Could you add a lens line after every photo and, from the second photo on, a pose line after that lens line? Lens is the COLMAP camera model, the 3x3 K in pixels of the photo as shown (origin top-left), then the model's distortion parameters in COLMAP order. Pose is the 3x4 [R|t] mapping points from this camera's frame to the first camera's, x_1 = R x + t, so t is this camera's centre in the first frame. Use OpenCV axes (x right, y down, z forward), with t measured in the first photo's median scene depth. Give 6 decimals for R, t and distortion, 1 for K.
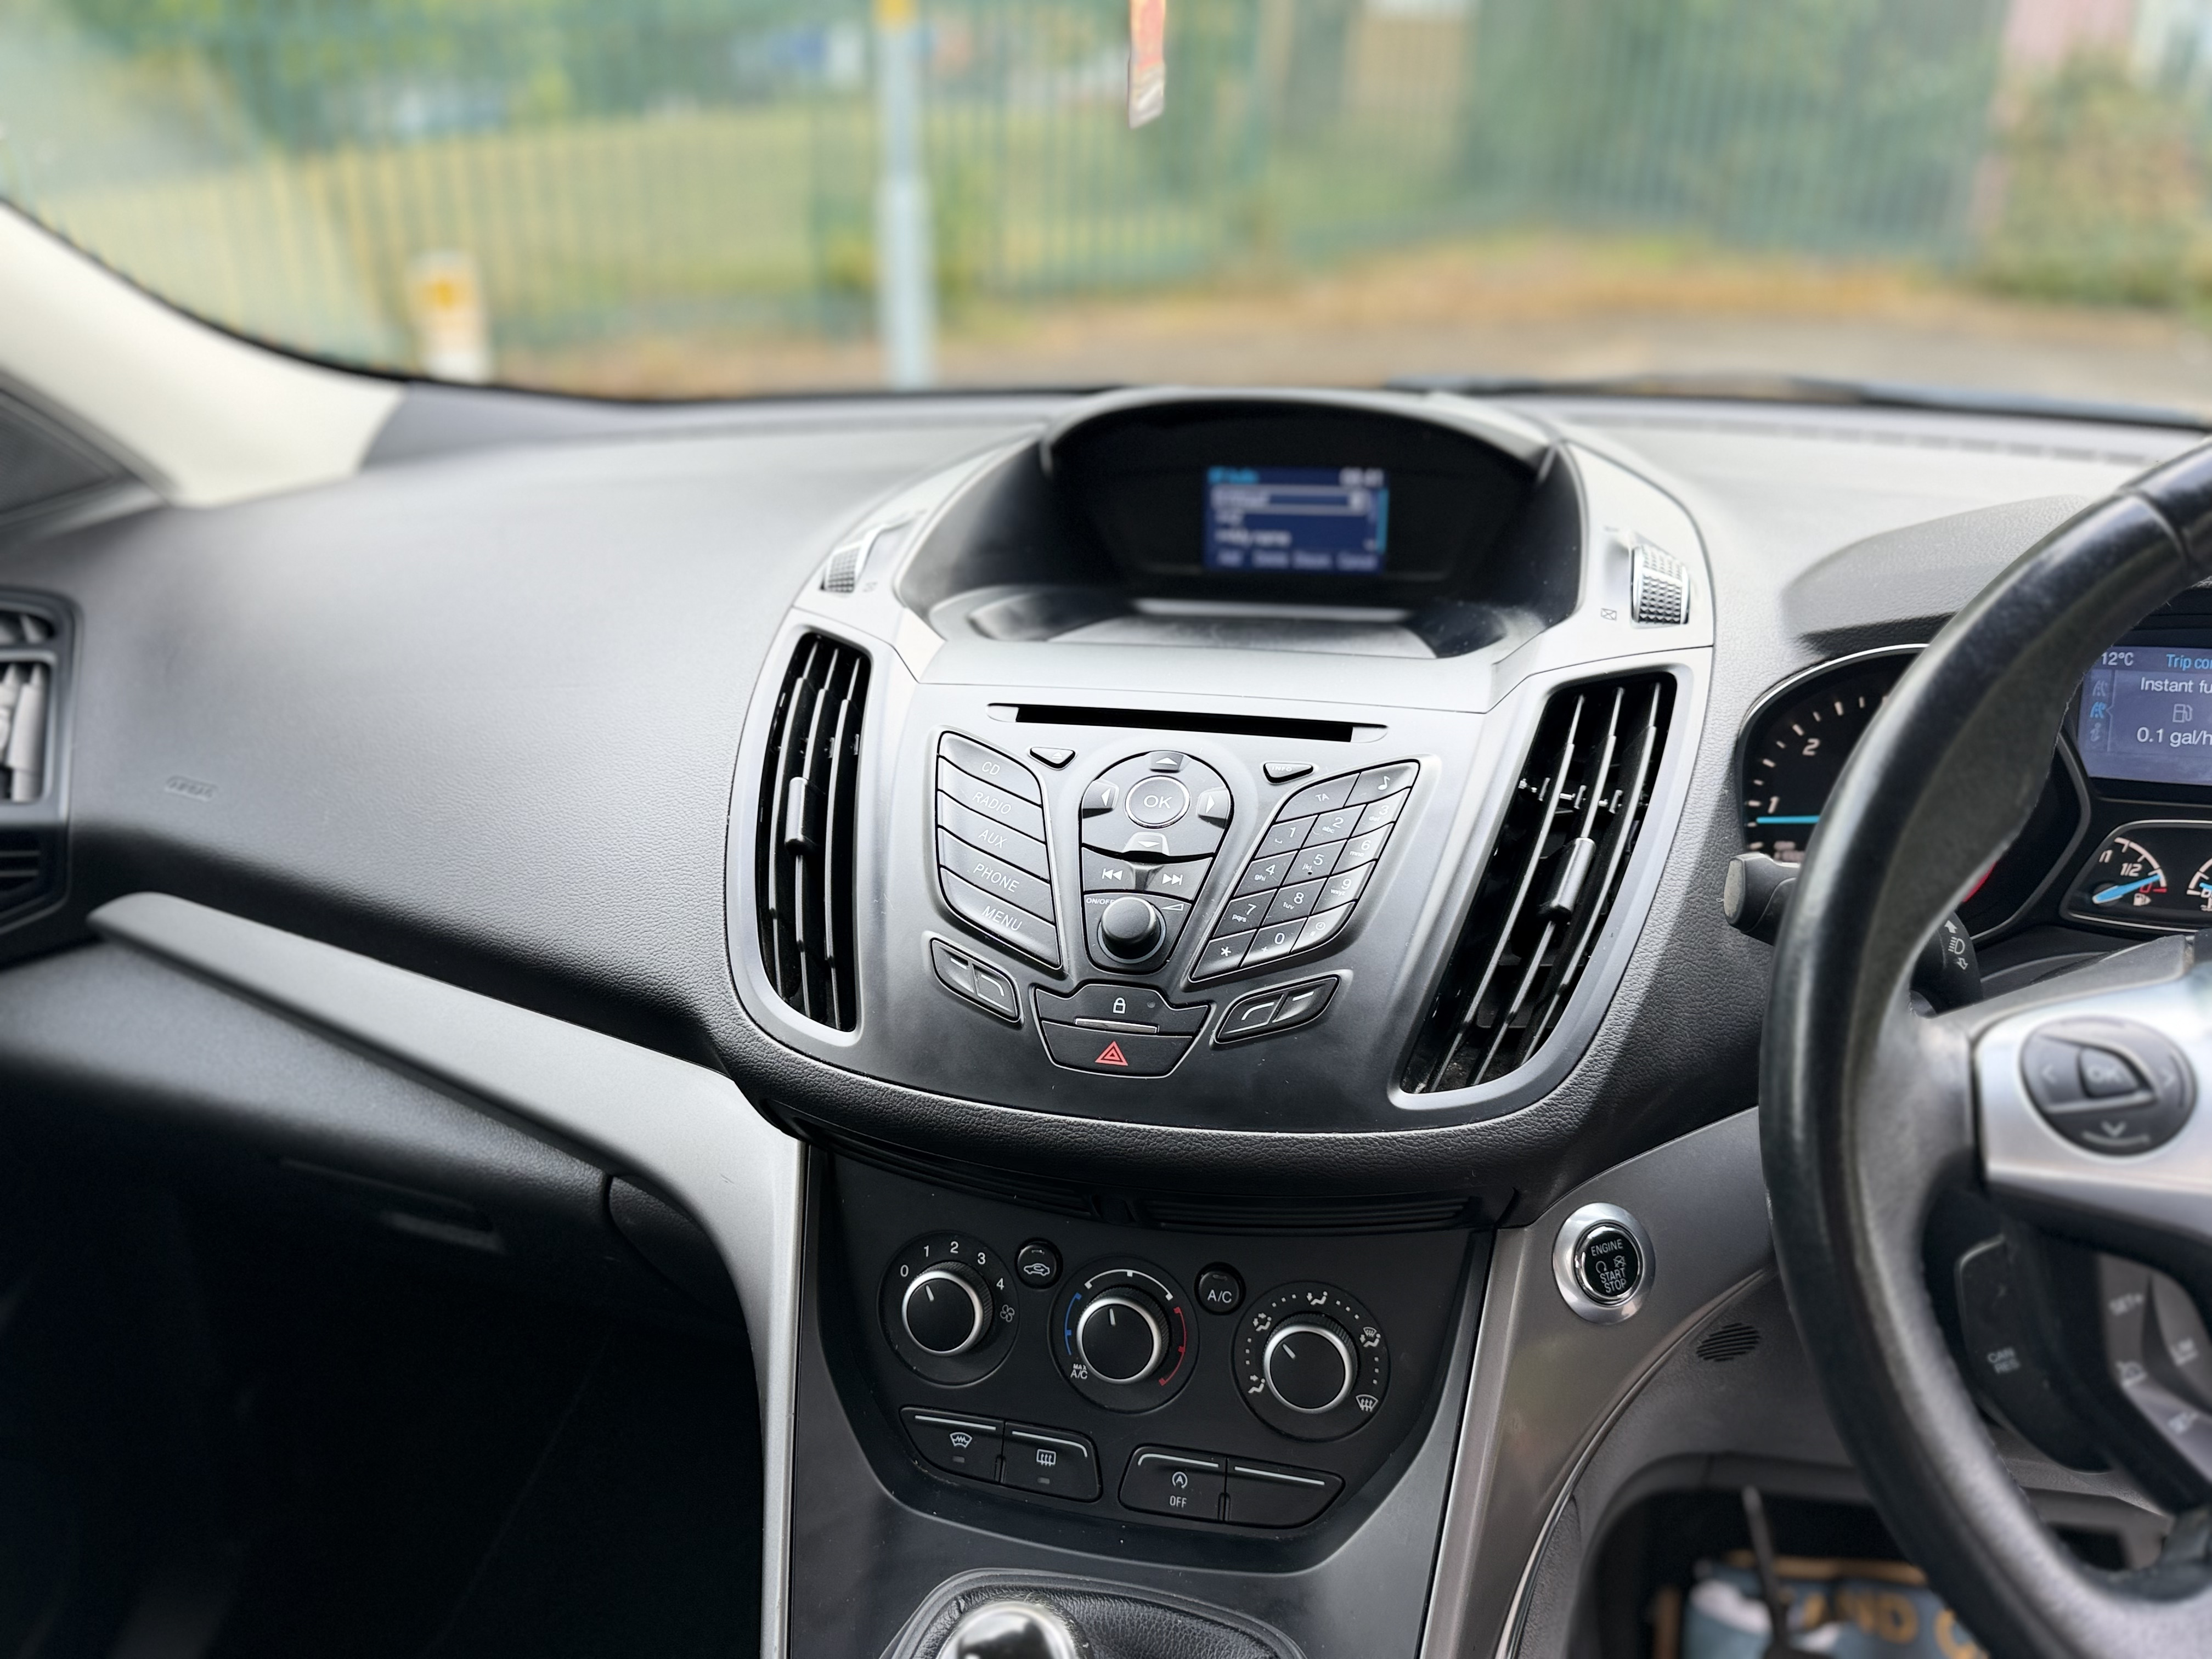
lens RADIAL K [[1704.8, 0, 1092.1], [0, 1704.8, 820.3], [0, 0, 1]] dist [0.074064, -0.110962]
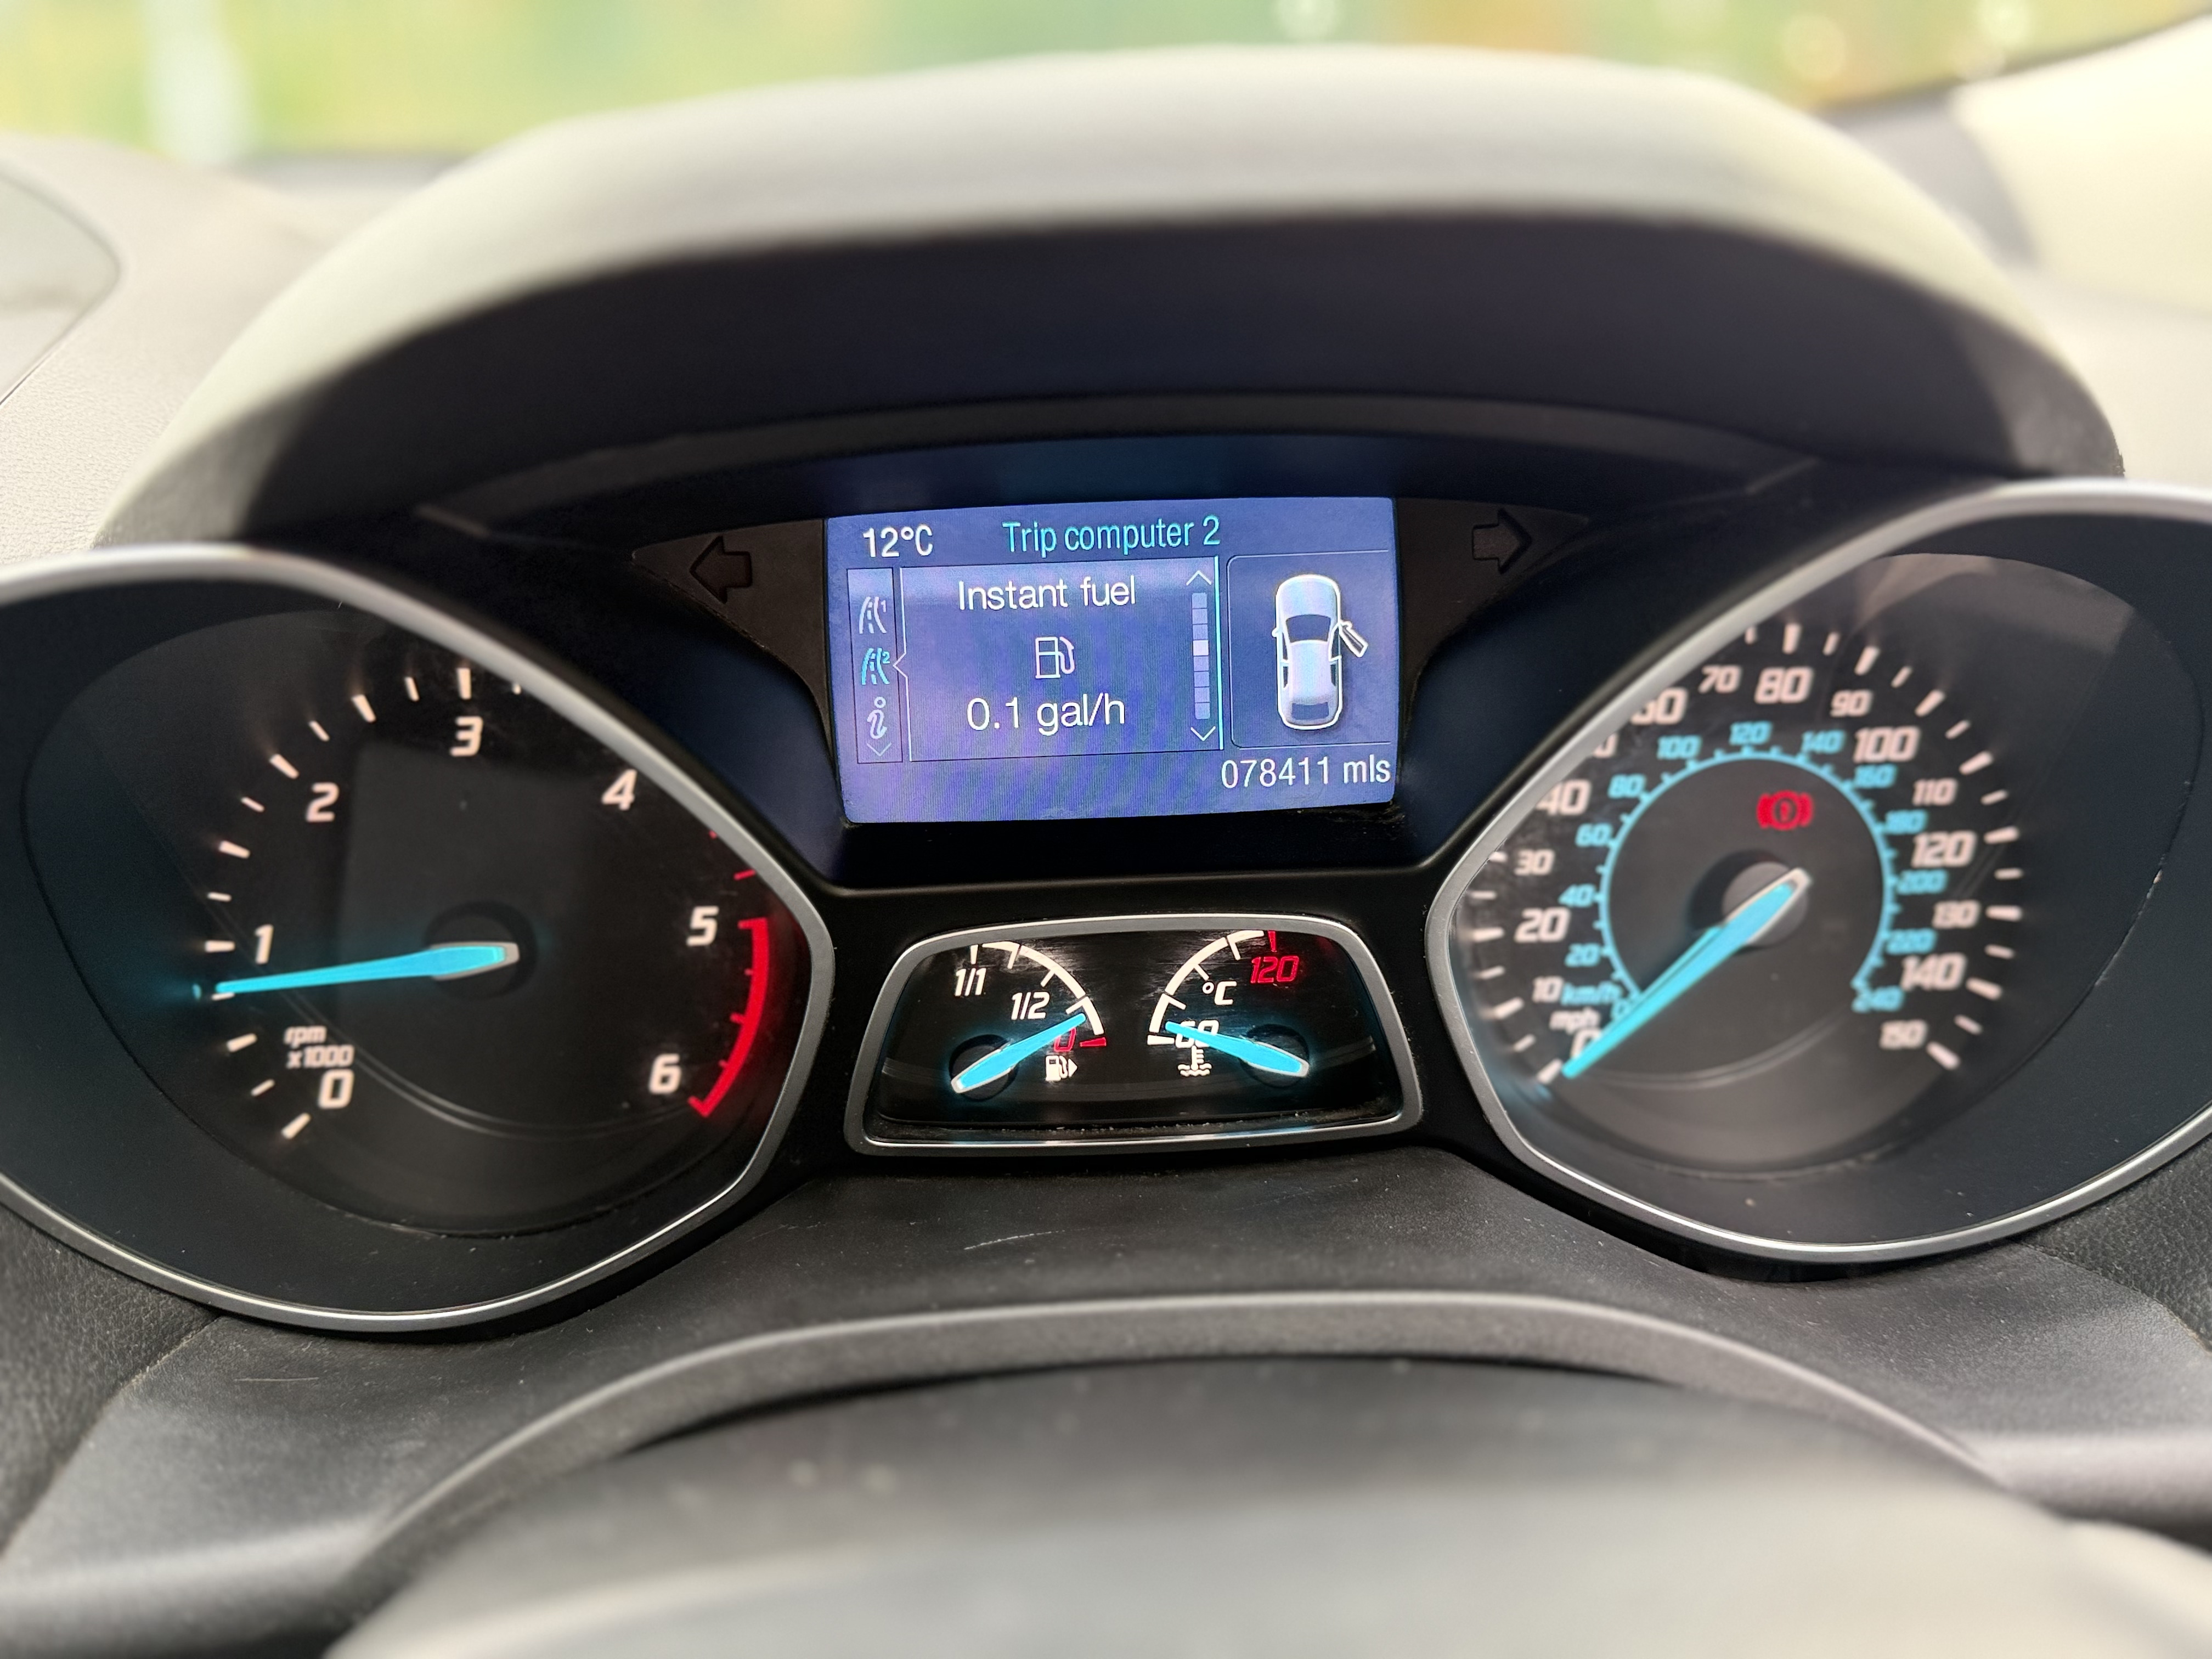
lens RADIAL K [[1704.8, 0, 1086.5], [0, 1704.8, 835.2], [0, 0, 1]] dist [0.074064, -0.110962]
pose [[0.962014, -0.120002, 0.245213, 0.553969], [0.108827, 0.992327, 0.058677, -0.043768], [-0.250373, -0.029762, 0.967692, 0.610662]]
